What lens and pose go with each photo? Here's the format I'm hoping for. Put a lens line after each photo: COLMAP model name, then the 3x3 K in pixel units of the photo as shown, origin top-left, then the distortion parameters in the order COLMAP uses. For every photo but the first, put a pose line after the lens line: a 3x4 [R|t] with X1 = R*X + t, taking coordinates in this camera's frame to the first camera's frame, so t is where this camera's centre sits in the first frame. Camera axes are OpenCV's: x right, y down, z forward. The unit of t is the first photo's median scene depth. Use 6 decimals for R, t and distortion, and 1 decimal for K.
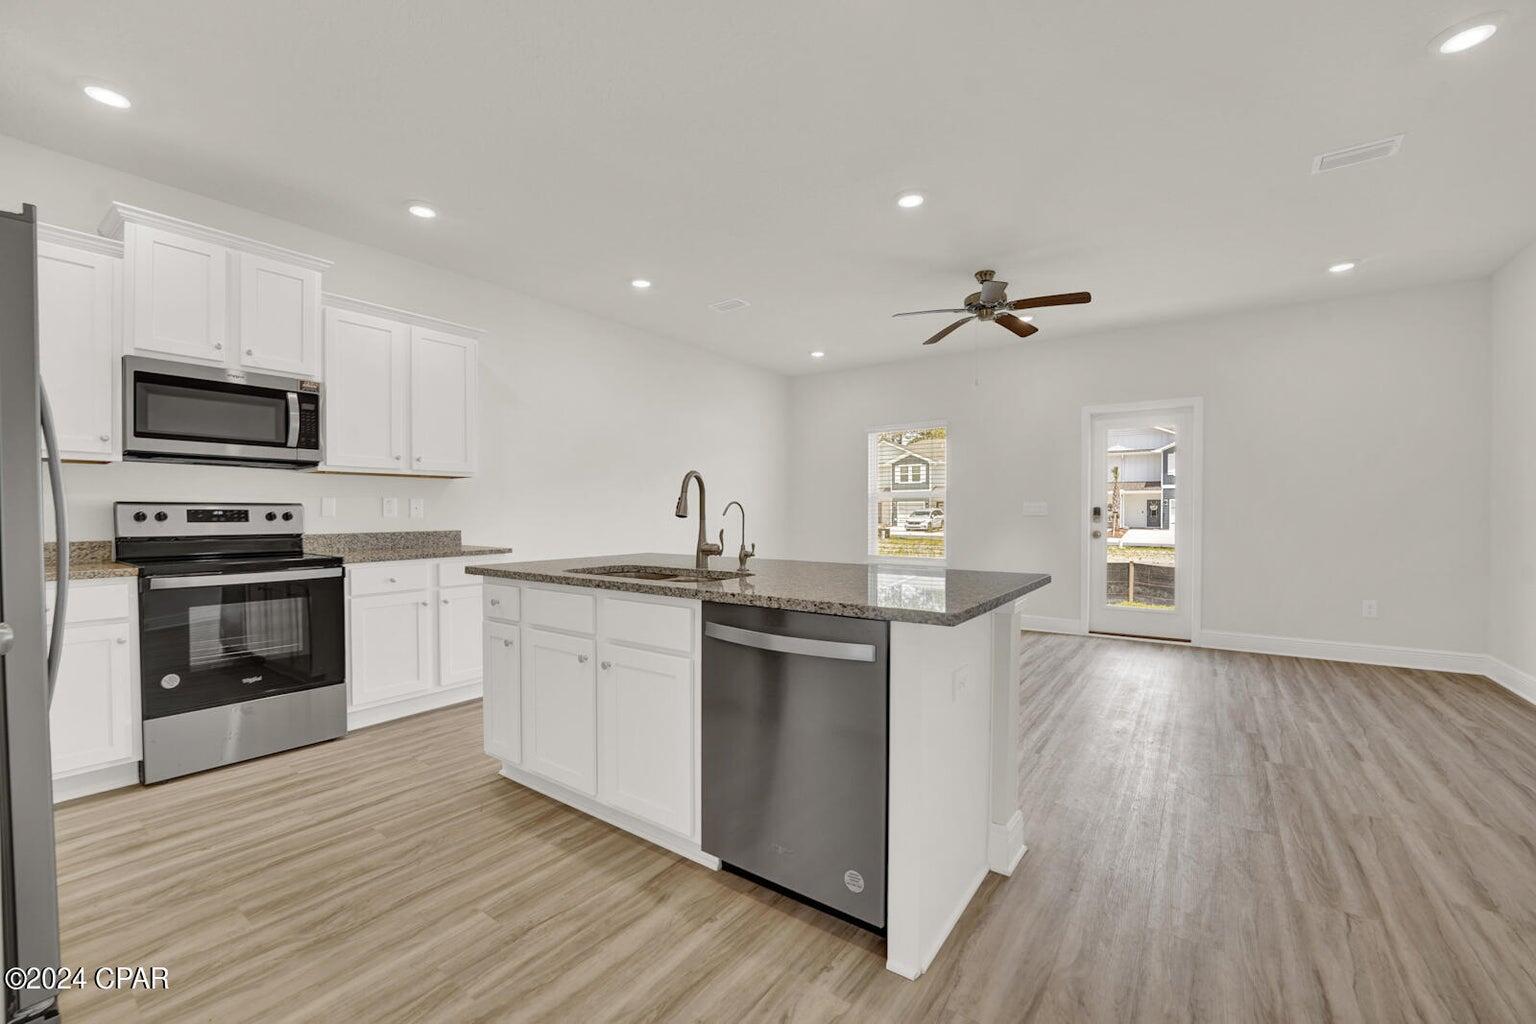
lens RADIAL K [[619.3, 0, 753.2], [0, 619.3, 518.2], [0, 0, 1]] dist [-0.018918, 0.000223]
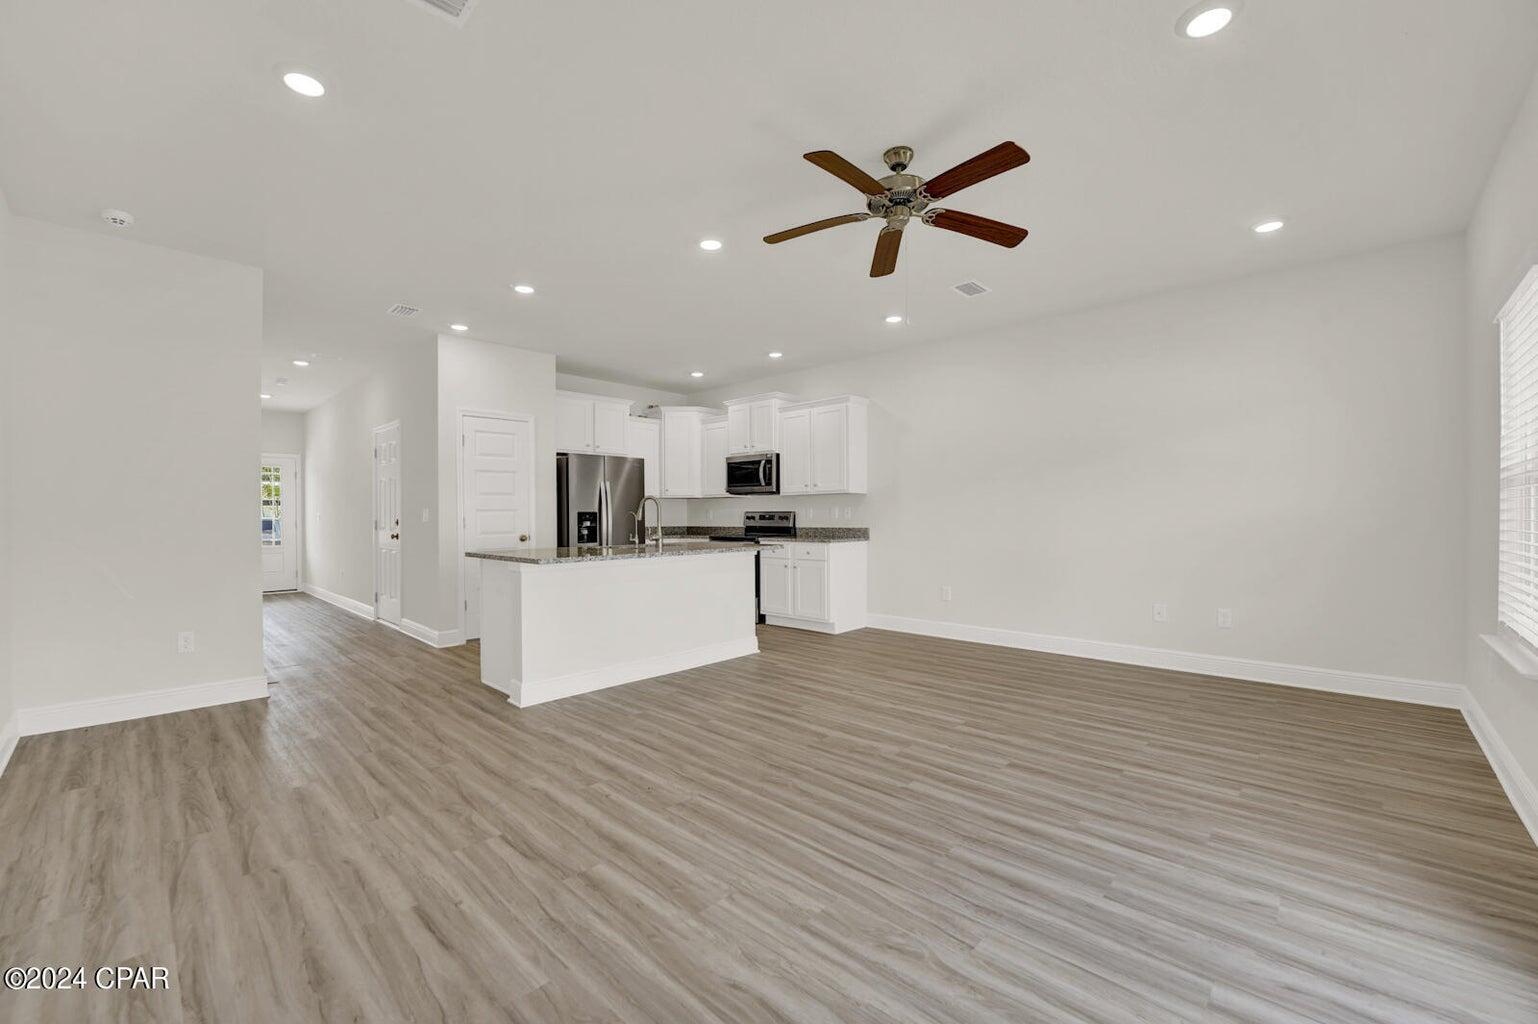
lens RADIAL K [[620.1, 0, 754.1], [0, 620.1, 518.3], [0, 0, 1]] dist [-0.018918, 0.000223]
pose [[-0.139640, 0.004570, -0.990192, 1.626113], [-0.008853, 0.999944, 0.005864, -0.017093], [0.990163, 0.009585, -0.139592, 1.472005]]
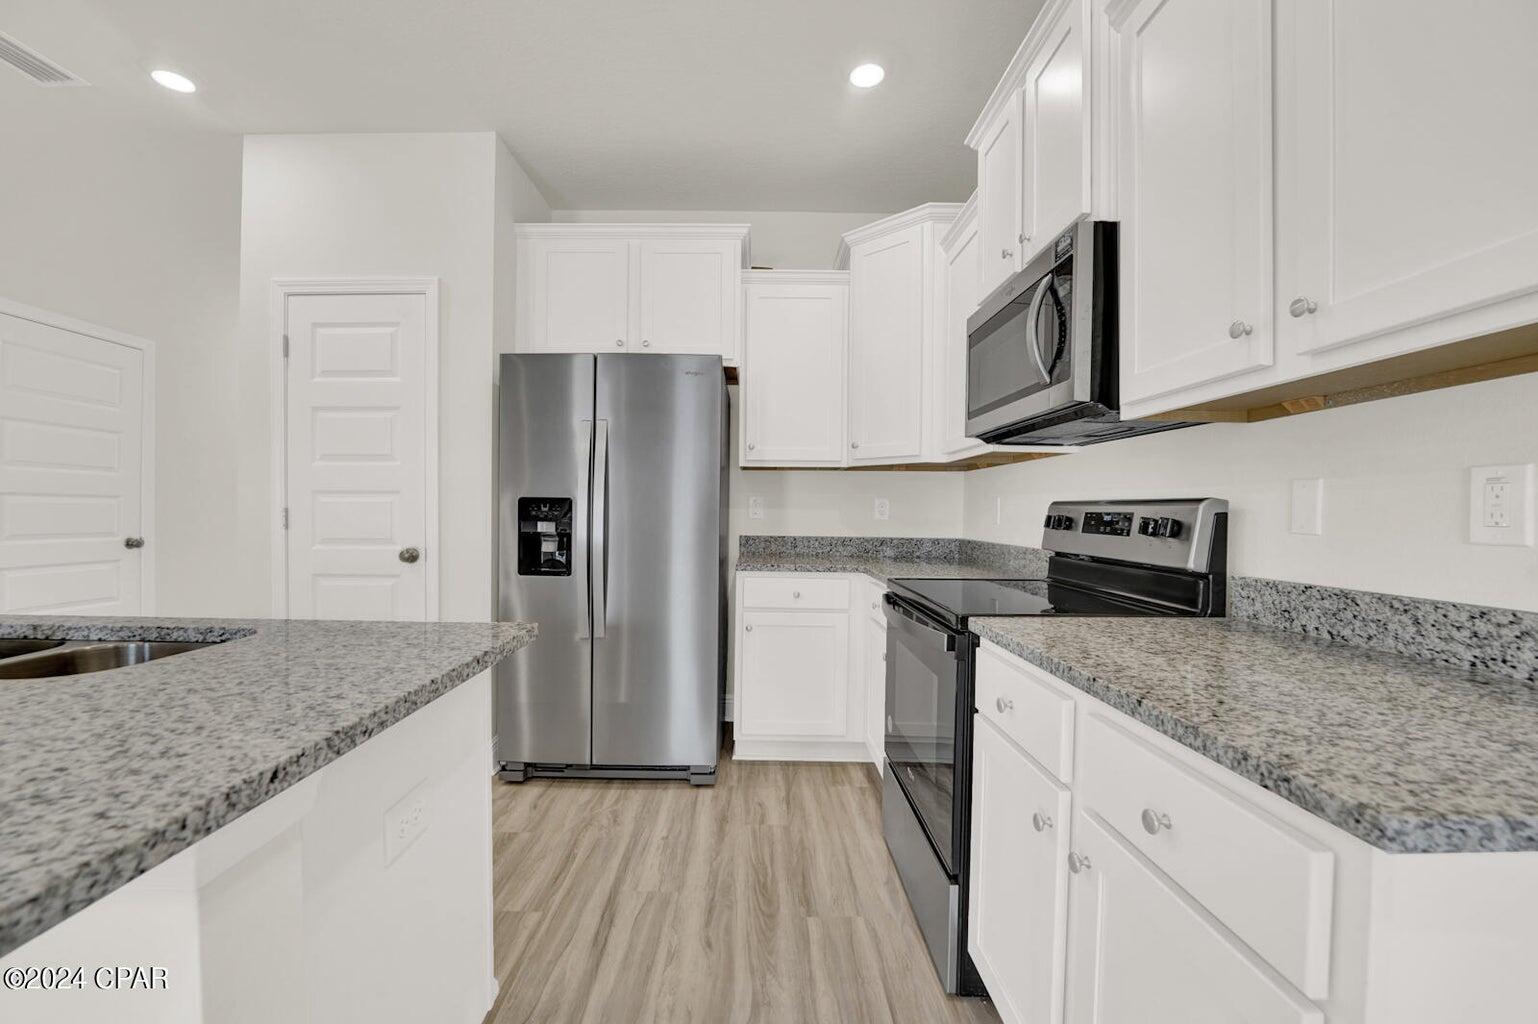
lens RADIAL K [[620.1, 0, 754.1], [0, 620.1, 518.3], [0, 0, 1]] dist [-0.018918, 0.000223]
pose [[-0.799722, -0.000218, -0.600371, -0.304090], [-0.019140, 0.999501, 0.025133, -0.019837], [0.600066, 0.031590, -0.799327, 1.461561]]
